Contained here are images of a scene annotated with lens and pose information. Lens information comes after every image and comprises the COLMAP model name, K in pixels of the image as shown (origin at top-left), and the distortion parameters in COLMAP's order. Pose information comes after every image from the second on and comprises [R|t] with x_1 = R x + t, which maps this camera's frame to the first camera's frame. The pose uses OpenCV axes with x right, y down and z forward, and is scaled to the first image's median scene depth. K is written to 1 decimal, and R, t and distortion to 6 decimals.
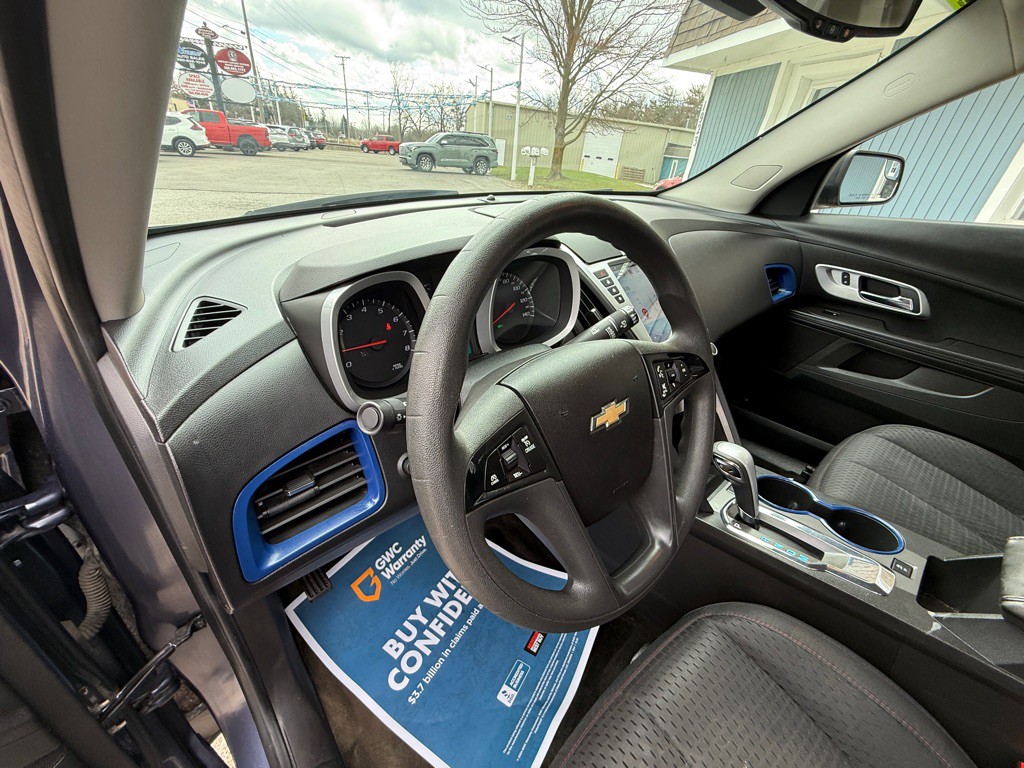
lens RADIAL K [[407.0, 0, 507.1], [0, 407.0, 384.6], [0, 0, 1]] dist [-0.000461, -0.000429]
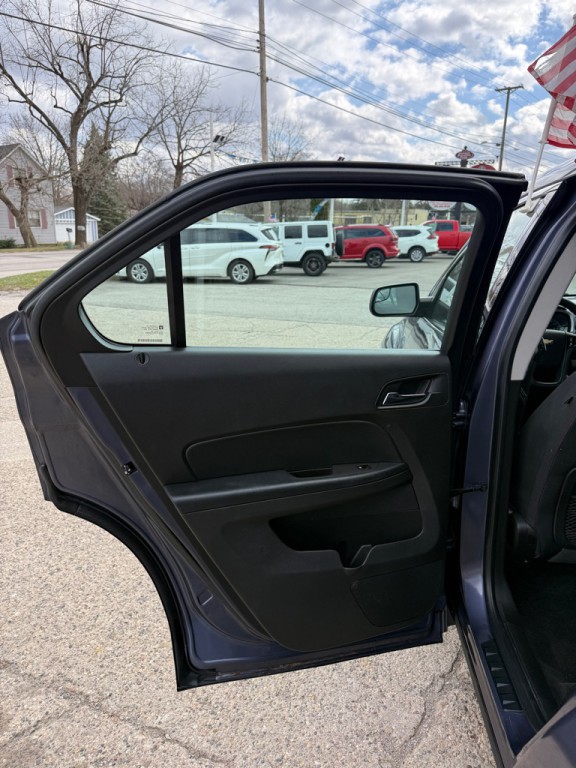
lens RADIAL K [[539.2, 0, 288.0], [0, 539.2, 384.0], [0, 0, 1]] dist [0.052925, -0.084876]
pose [[0.682807, 0.131577, -0.718652, 0.890981], [-0.323083, 0.936623, -0.135483, 0.706910], [0.655280, 0.324693, 0.682043, -1.542226]]
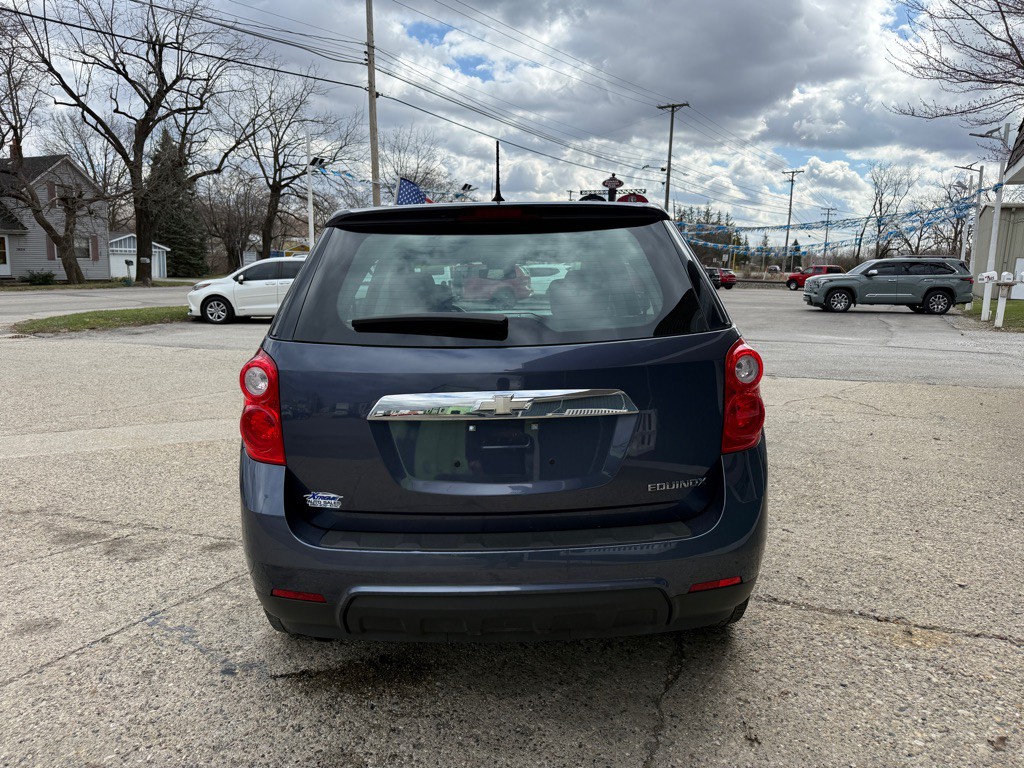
lens RADIAL K [[718.8, 0, 507.3], [0, 718.8, 387.0], [0, 0, 1]] dist [0.035972, -0.055756]
pose [[0.758905, 0.044996, -0.649645, 3.245175], [-0.286232, 0.919123, -0.270712, 1.409264], [0.584922, 0.391394, 0.710406, -2.389857]]
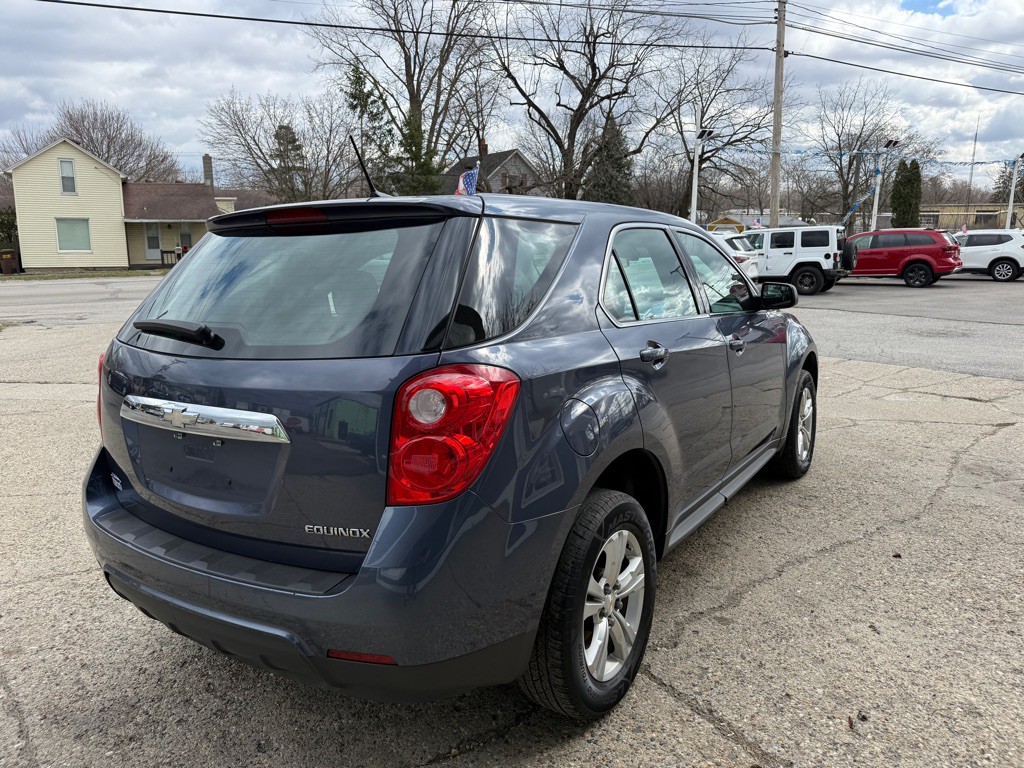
lens RADIAL K [[721.7, 0, 508.3], [0, 721.7, 380.8], [0, 0, 1]] dist [-0.000125, -0.002236]
pose [[0.268727, 0.112930, -0.956573, 4.023935], [-0.453384, 0.891040, -0.022174, 0.514035], [0.849840, 0.439654, 0.290648, -0.890925]]
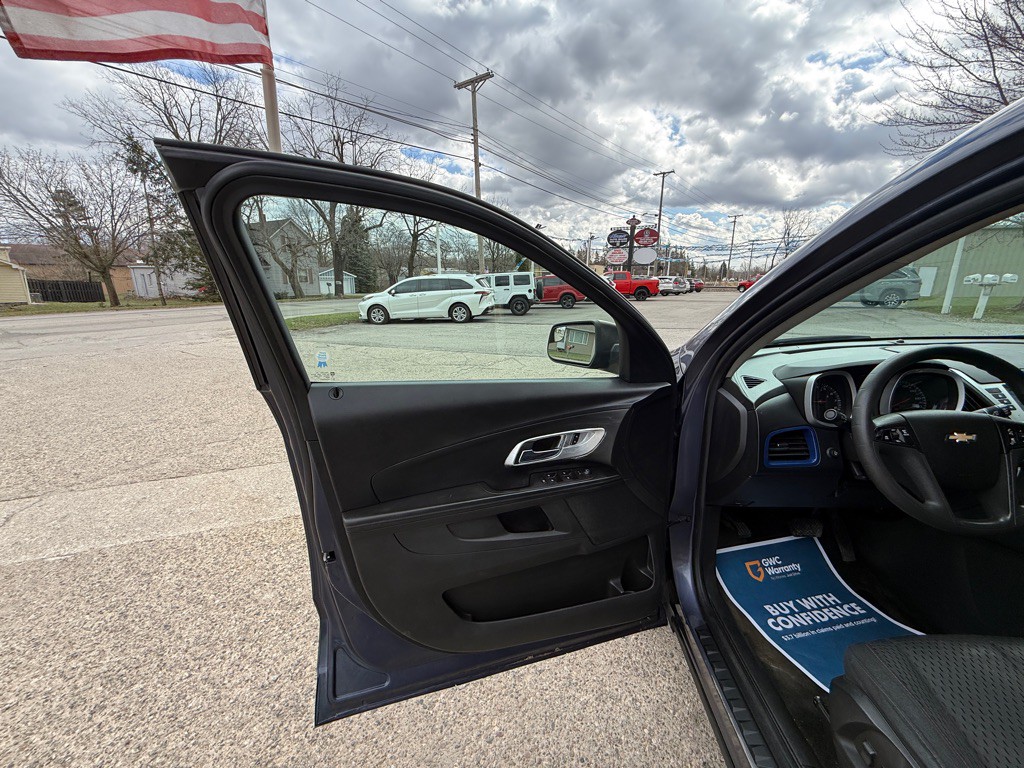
lens RADIAL K [[407.0, 0, 507.1], [0, 407.0, 384.6], [0, 0, 1]] dist [-0.000461, -0.000429]
pose [[0.693894, 0.095403, -0.713729, 0.032115], [-0.302243, 0.938232, -0.168432, 0.308484], [0.653575, 0.332593, 0.679869, -0.735901]]
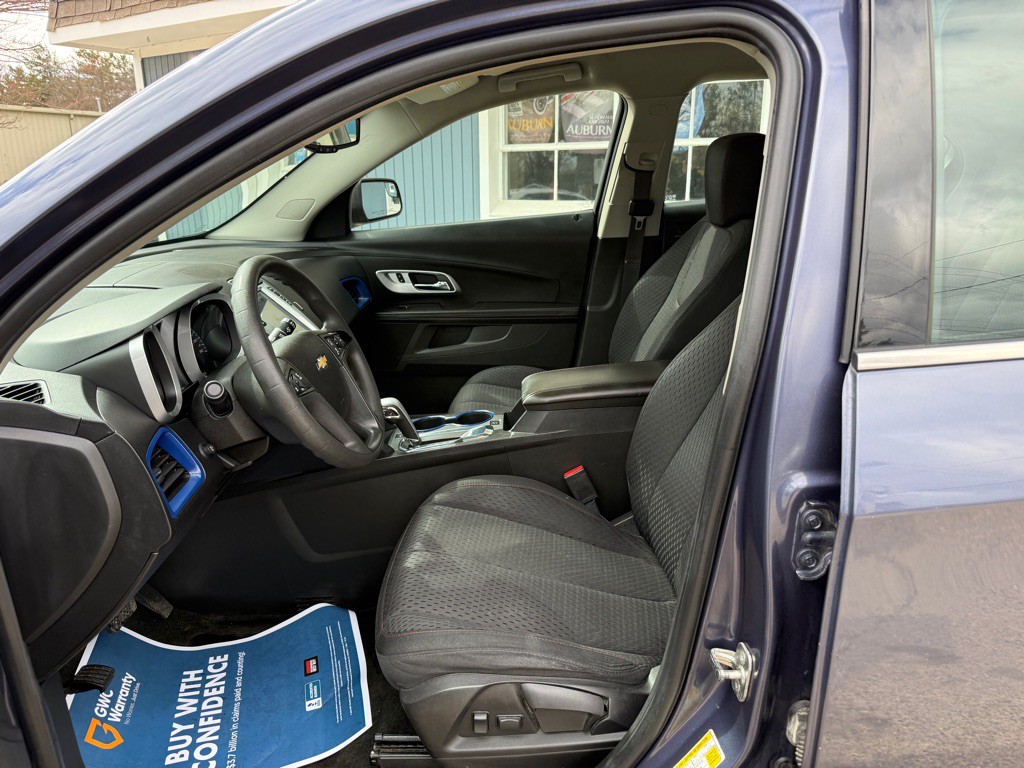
lens RADIAL K [[718.9, 0, 511.8], [0, 718.9, 371.7], [0, 0, 1]] dist [0.052925, -0.084876]
pose [[0.660241, -0.285287, 0.694761, -0.485992], [0.428178, 0.902972, -0.036120, 0.199757], [-0.617045, 0.321330, 0.718333, -0.615768]]
